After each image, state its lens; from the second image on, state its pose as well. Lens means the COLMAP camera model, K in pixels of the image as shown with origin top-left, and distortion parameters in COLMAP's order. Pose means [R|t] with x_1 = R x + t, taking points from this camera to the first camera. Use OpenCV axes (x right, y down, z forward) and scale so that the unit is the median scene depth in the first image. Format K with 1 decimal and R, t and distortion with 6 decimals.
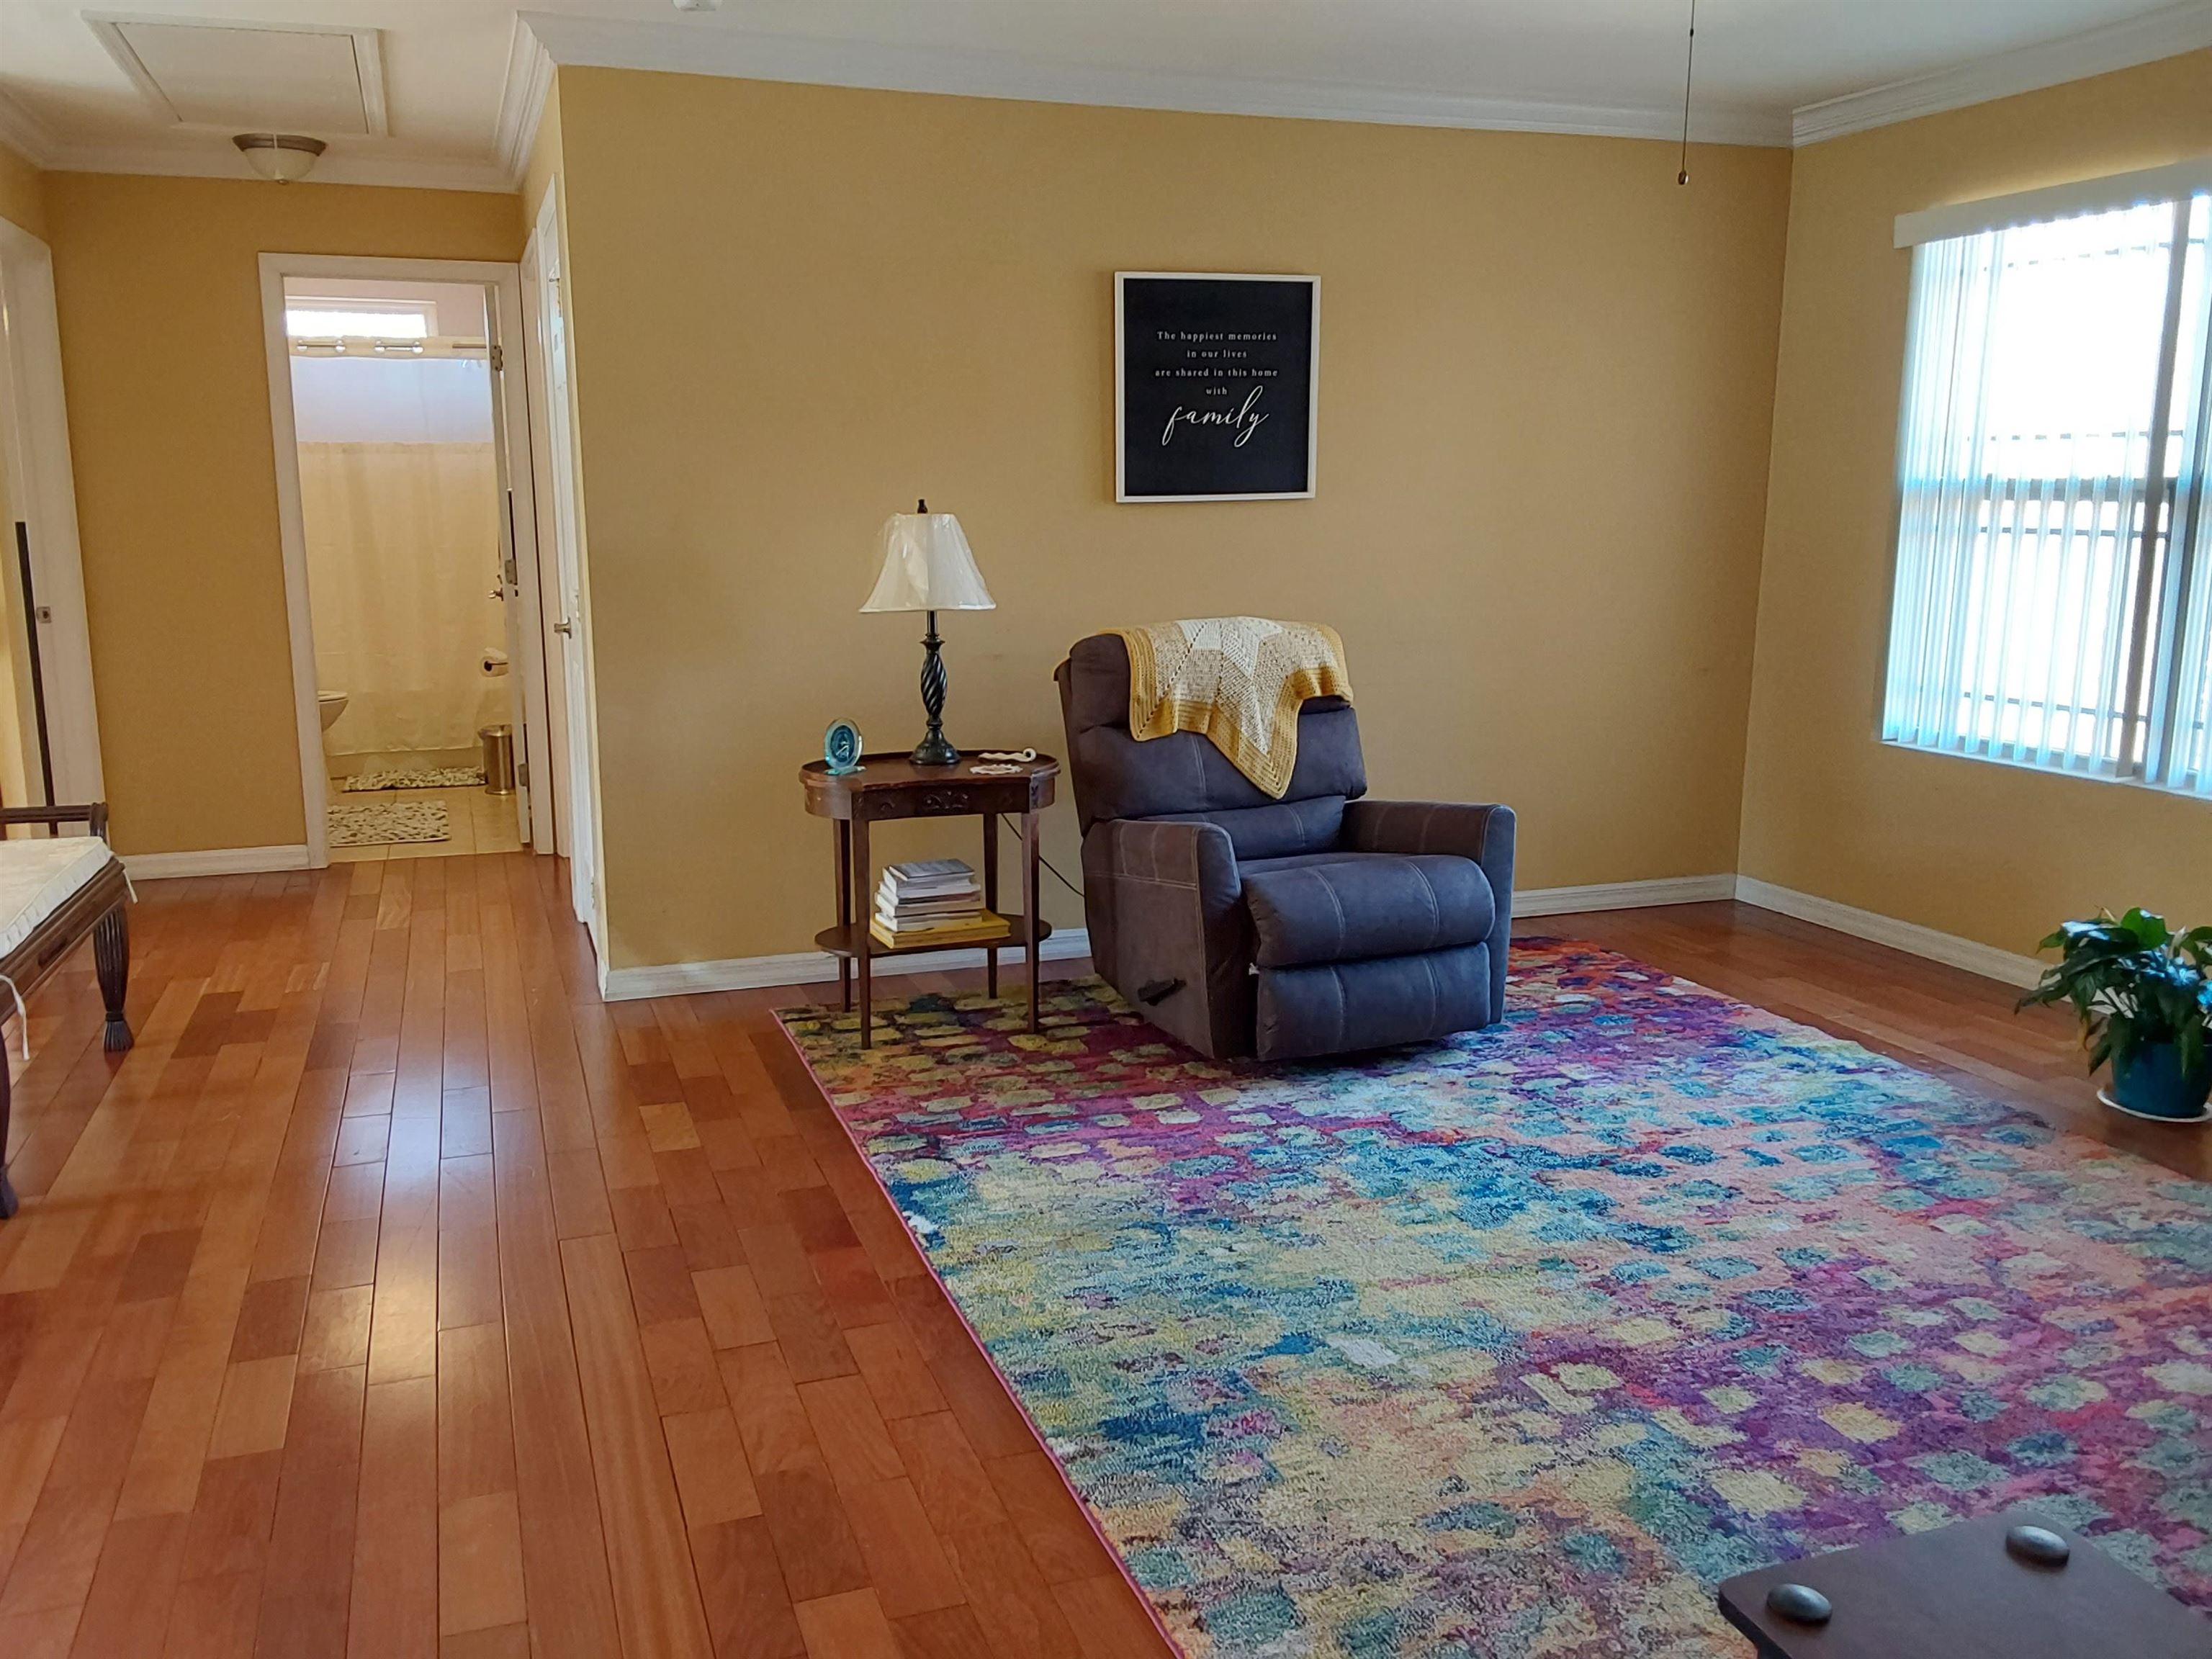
lens RADIAL K [[1812.8, 0, 1106.0], [0, 1812.8, 829.5], [0, 0, 1]] dist [0.084537, -0.006537]
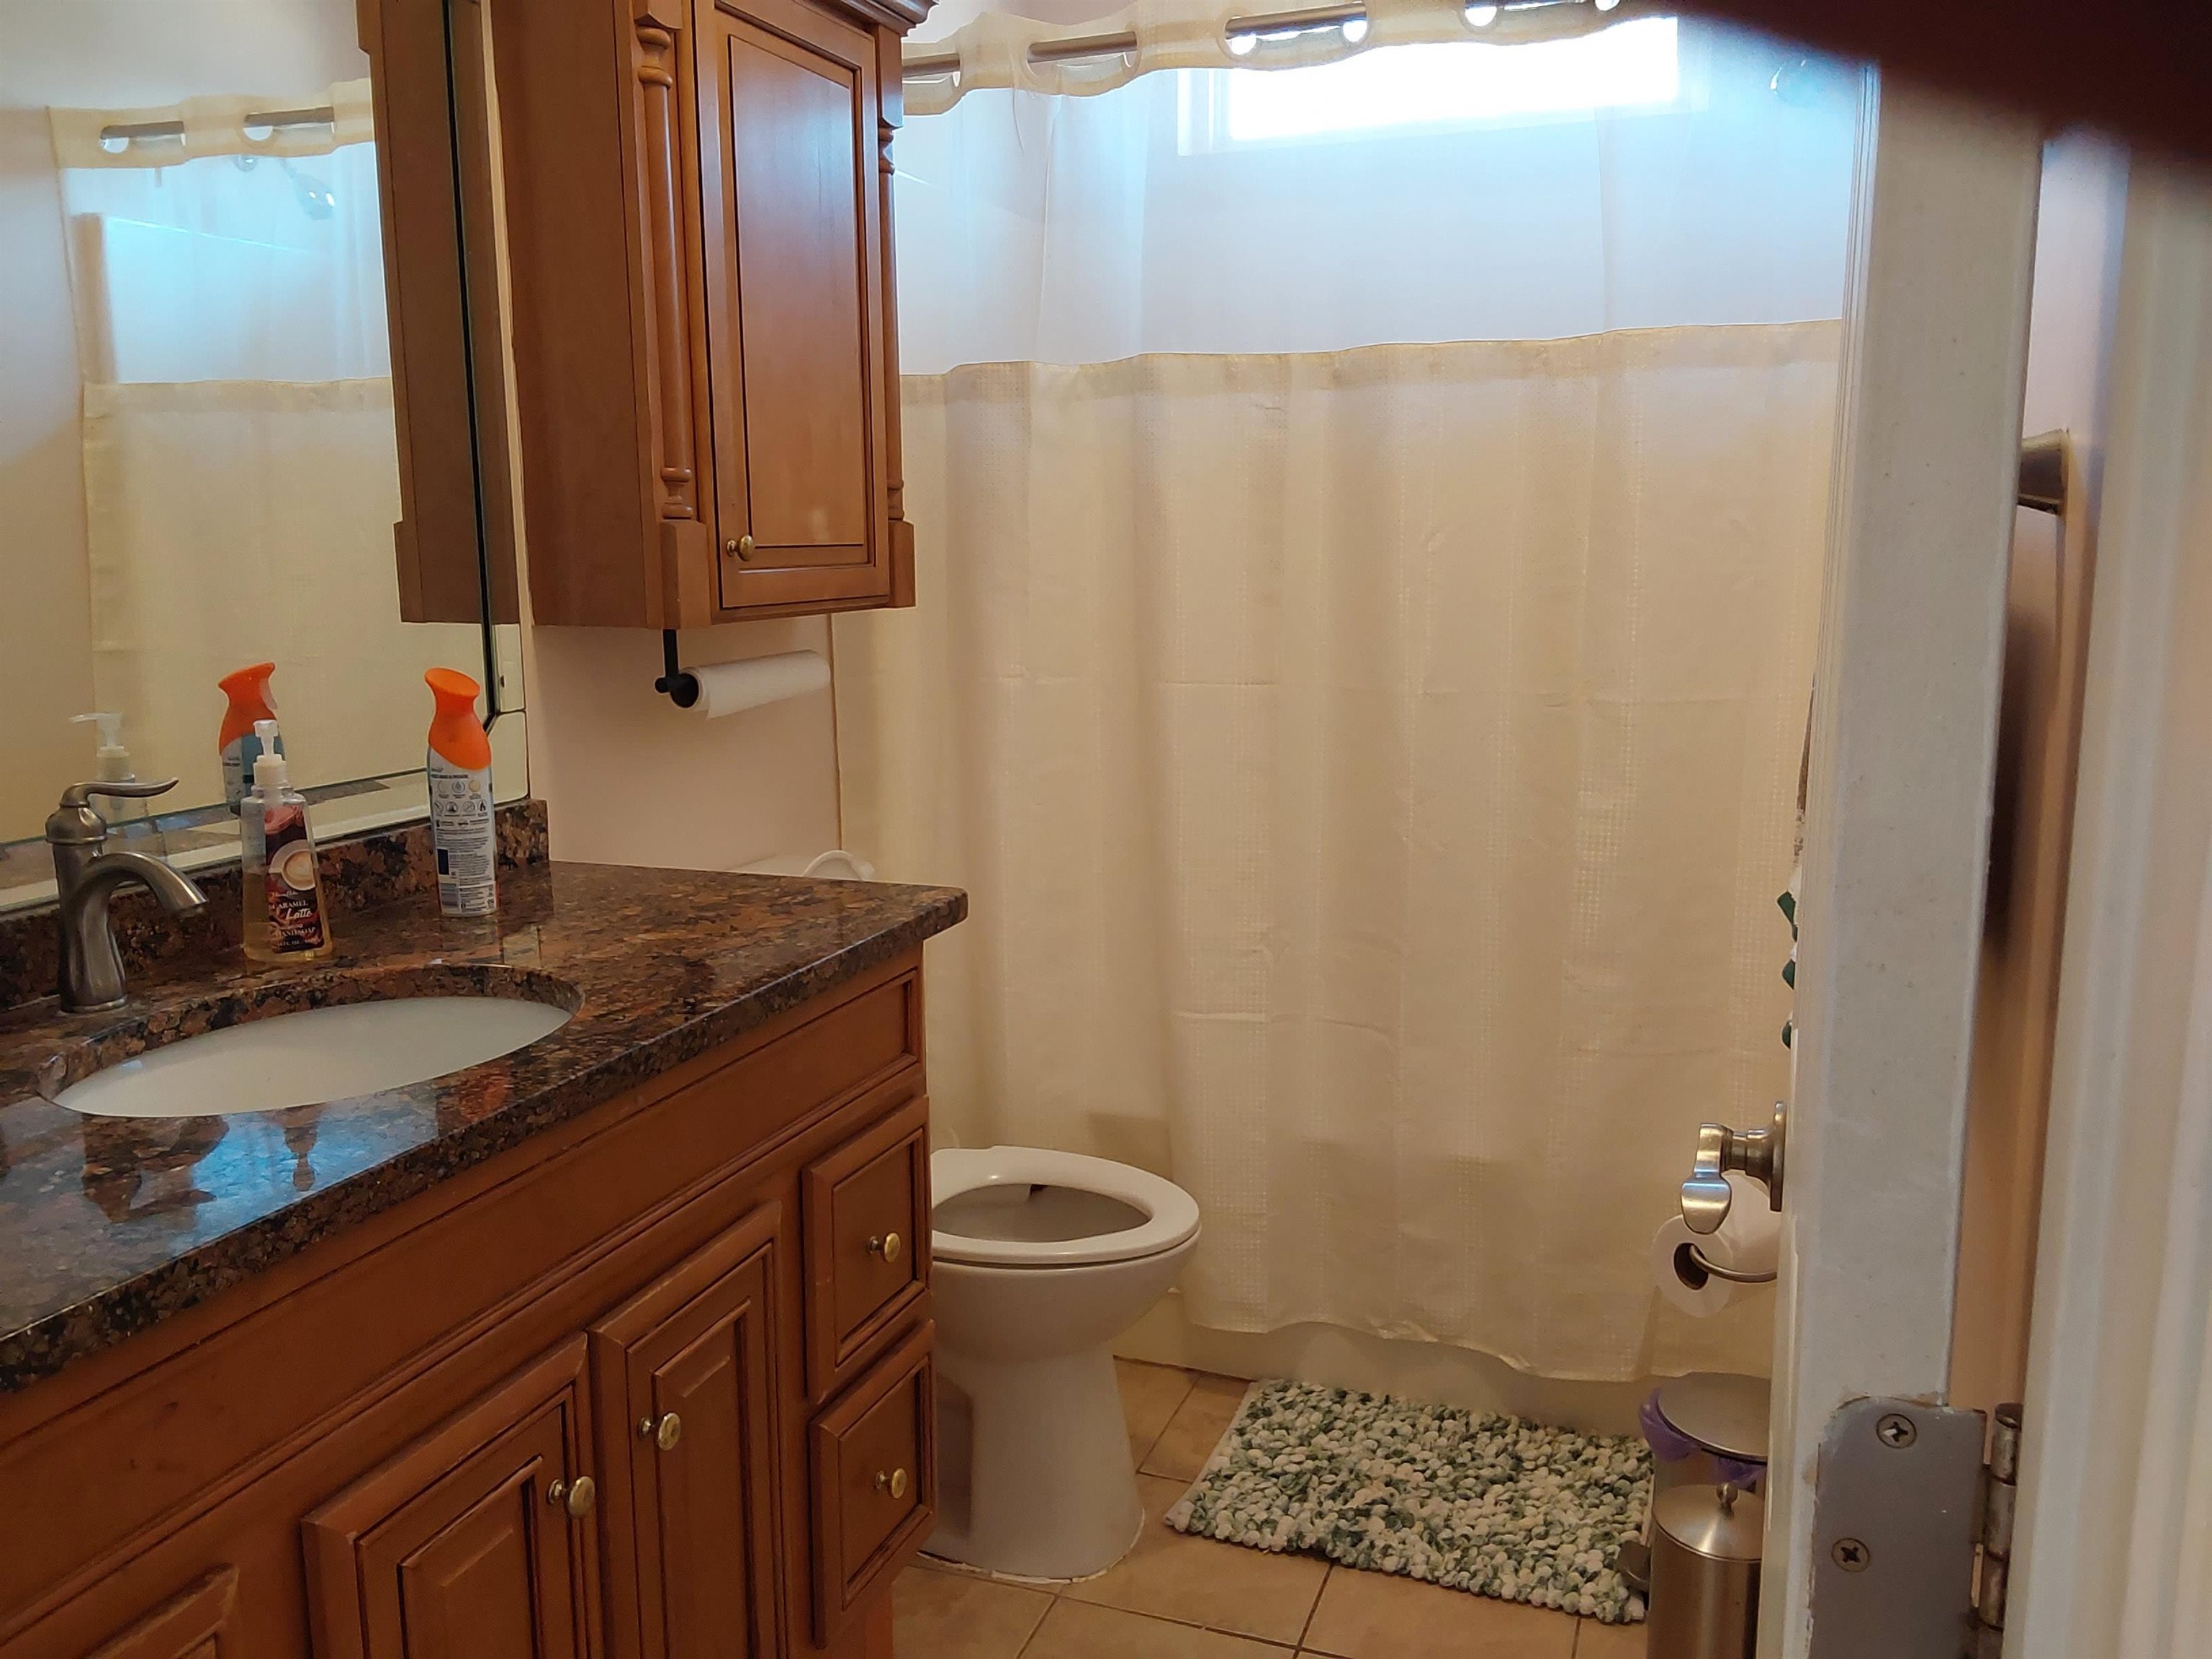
lens RADIAL K [[1812.8, 0, 1106.0], [0, 1812.8, 829.5], [0, 0, 1]] dist [0.084537, -0.006537]
pose [[0.778389, 0.109588, -0.618144, -0.247424], [-0.113944, 0.992954, 0.032555, -0.136280], [0.617356, 0.045093, 0.785391, 0.739447]]
